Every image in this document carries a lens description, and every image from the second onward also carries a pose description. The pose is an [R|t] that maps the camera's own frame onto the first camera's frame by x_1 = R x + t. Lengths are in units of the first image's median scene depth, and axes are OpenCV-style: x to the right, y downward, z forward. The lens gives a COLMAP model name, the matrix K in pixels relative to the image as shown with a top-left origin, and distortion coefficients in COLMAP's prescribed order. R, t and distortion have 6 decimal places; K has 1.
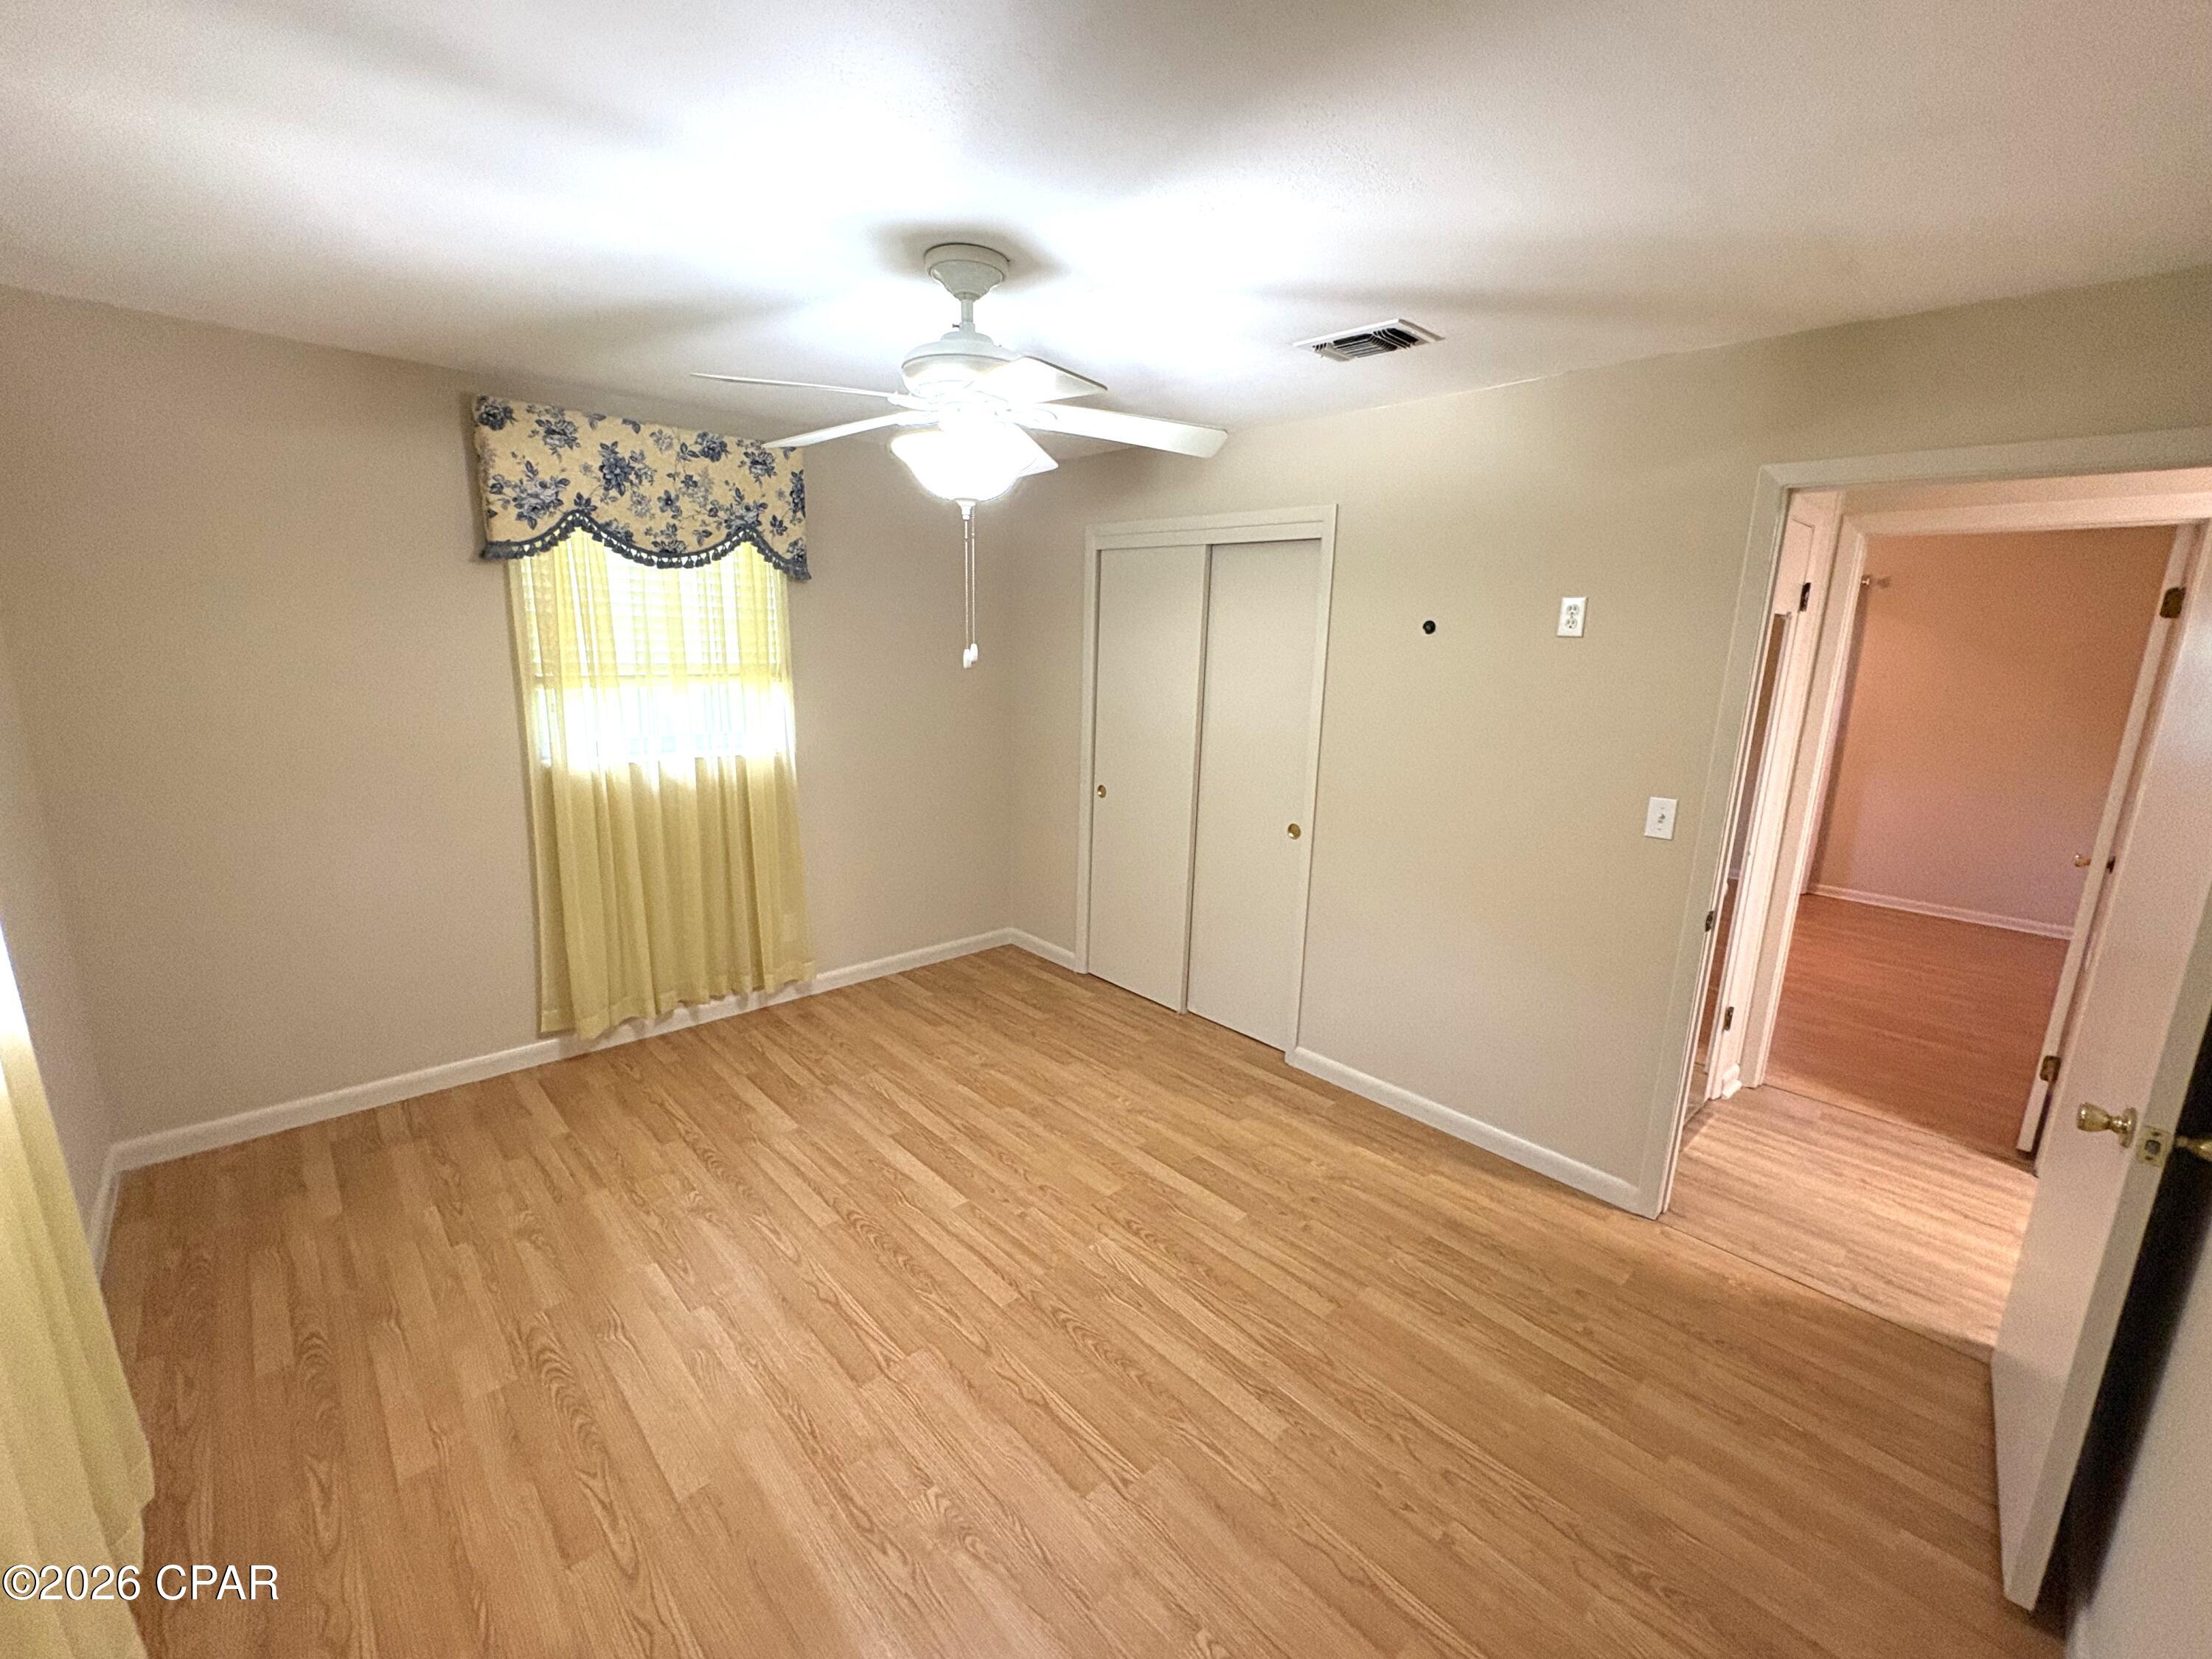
lens RADIAL K [[900.2, 0, 1103.0], [0, 900.2, 828.2], [0, 0, 1]] dist [0.003771, 0.000460]
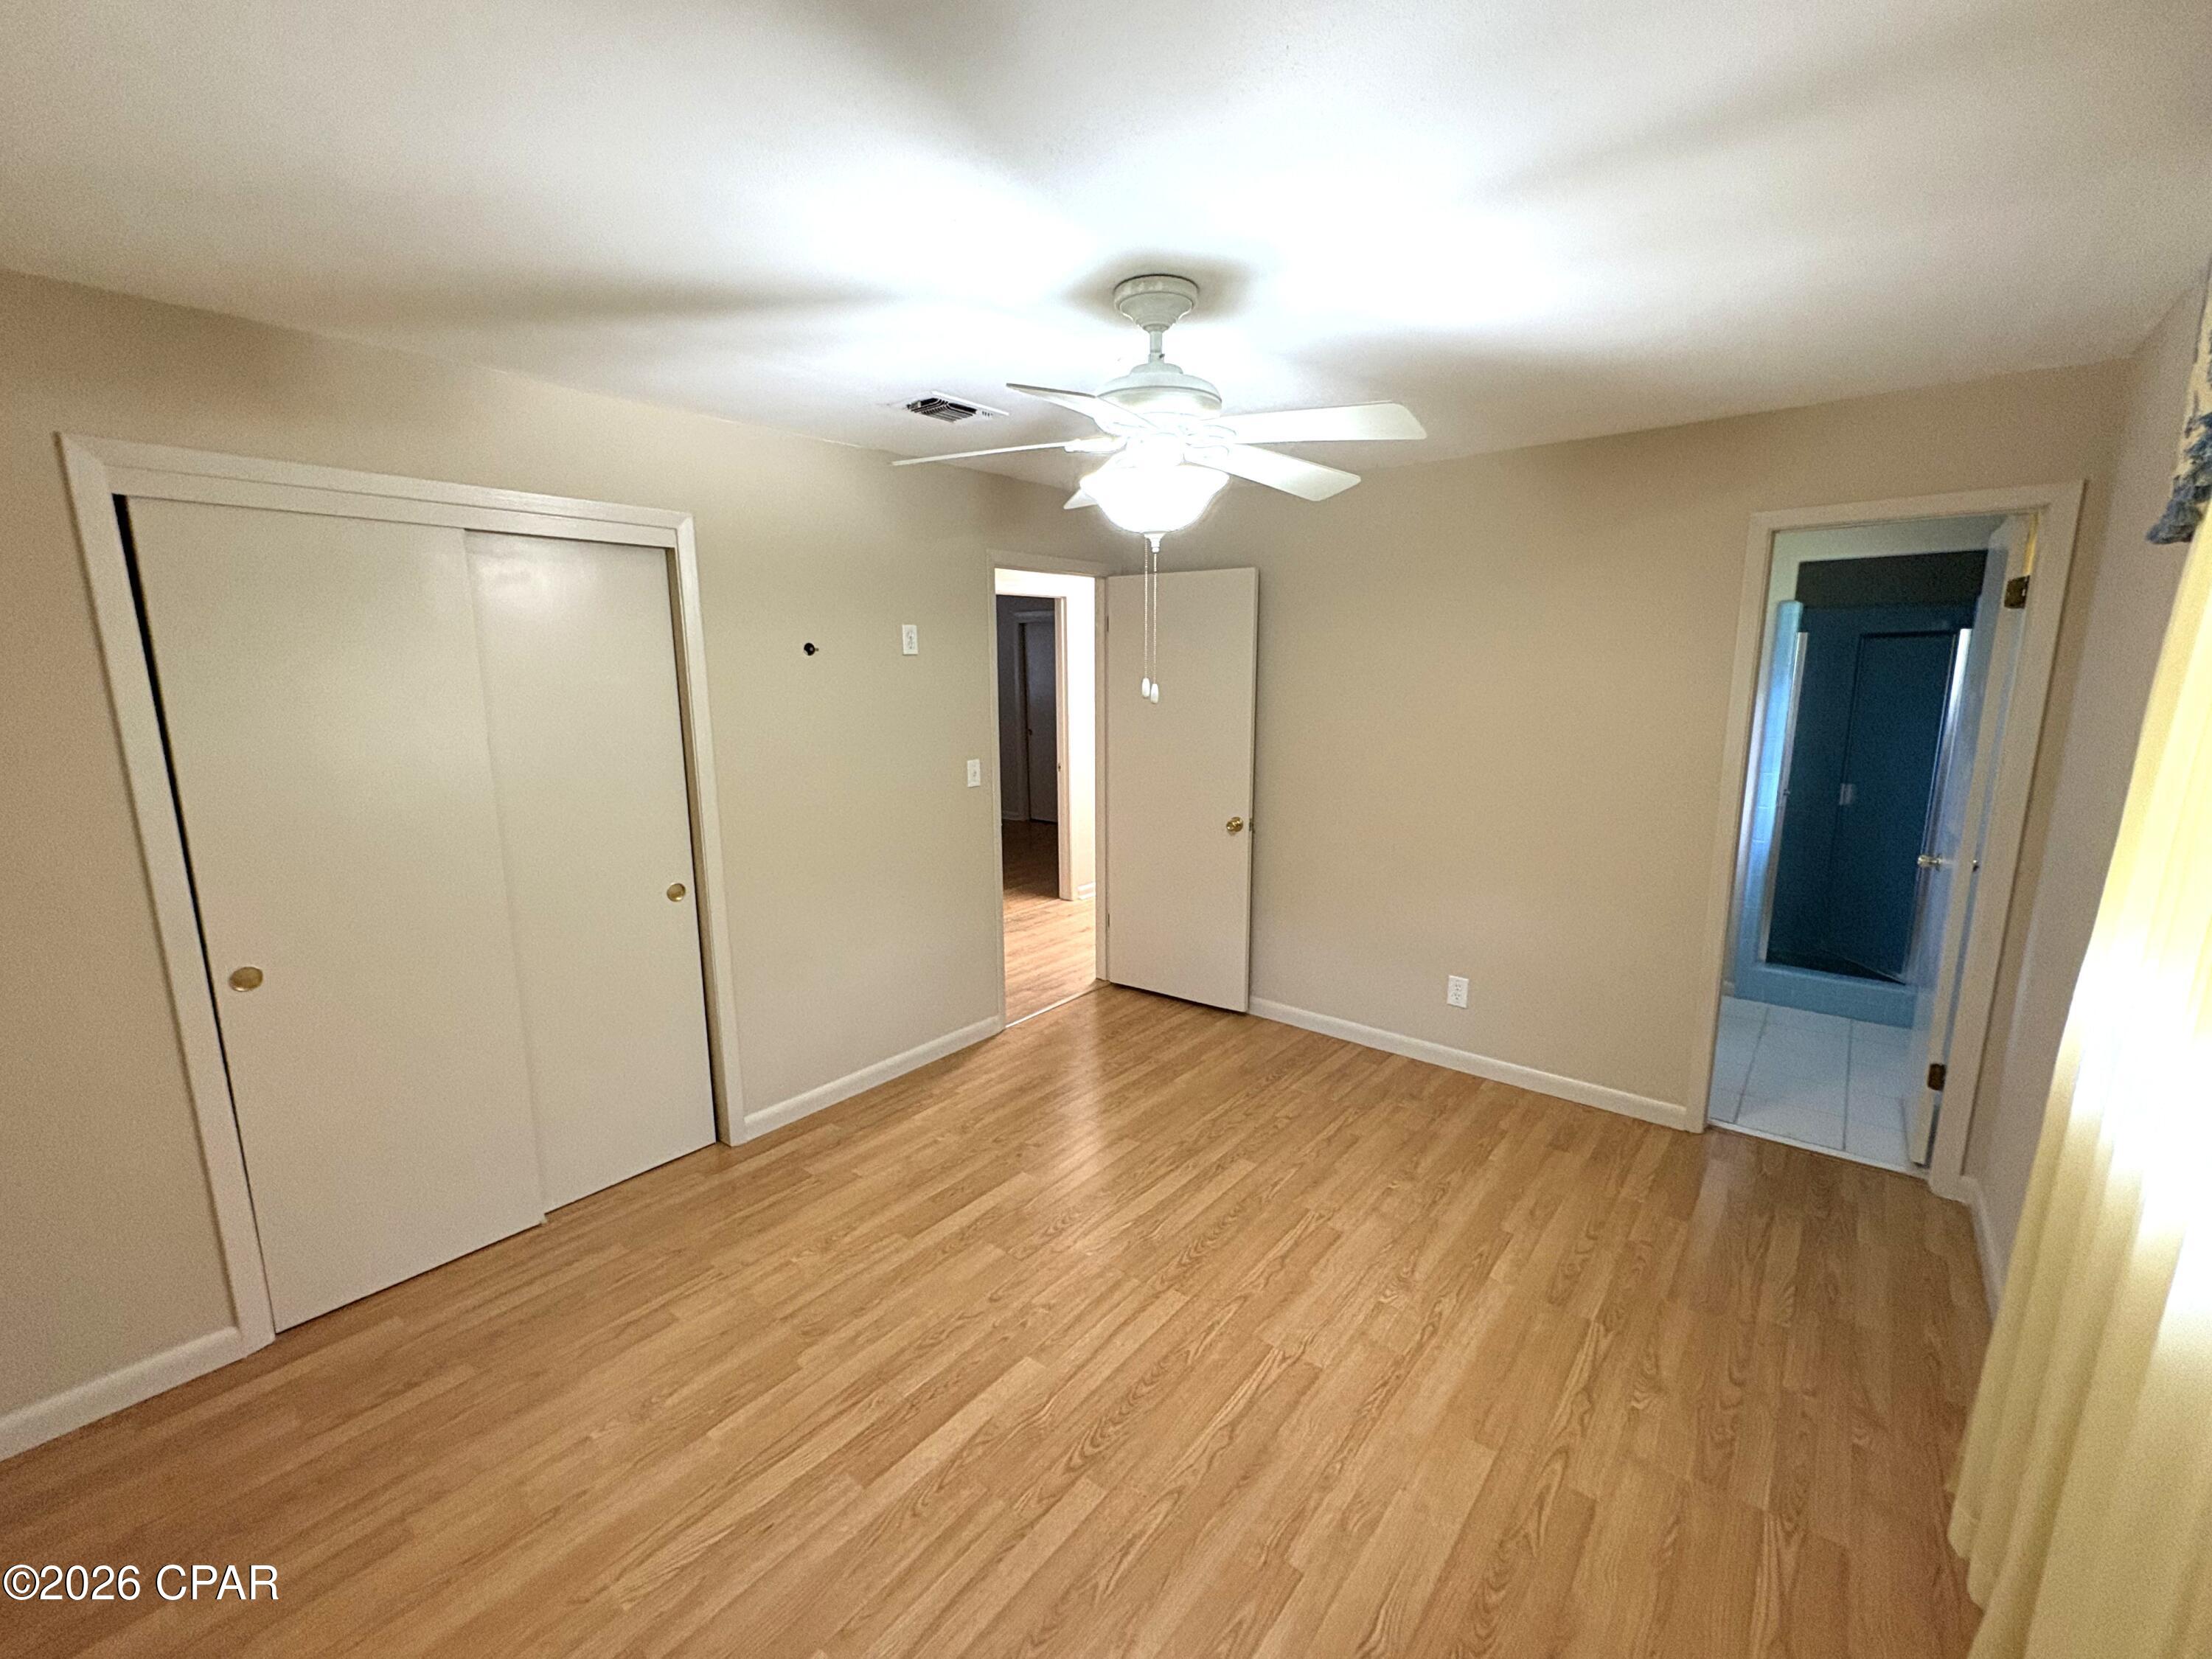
lens RADIAL K [[900.2, 0, 1103.0], [0, 900.2, 828.2], [0, 0, 1]] dist [0.003771, 0.000460]
pose [[-0.110573, -0.211644, 0.971072, -0.863670], [0.213262, 0.949252, 0.231172, -0.220825], [-0.970718, 0.232654, -0.059826, 0.881766]]
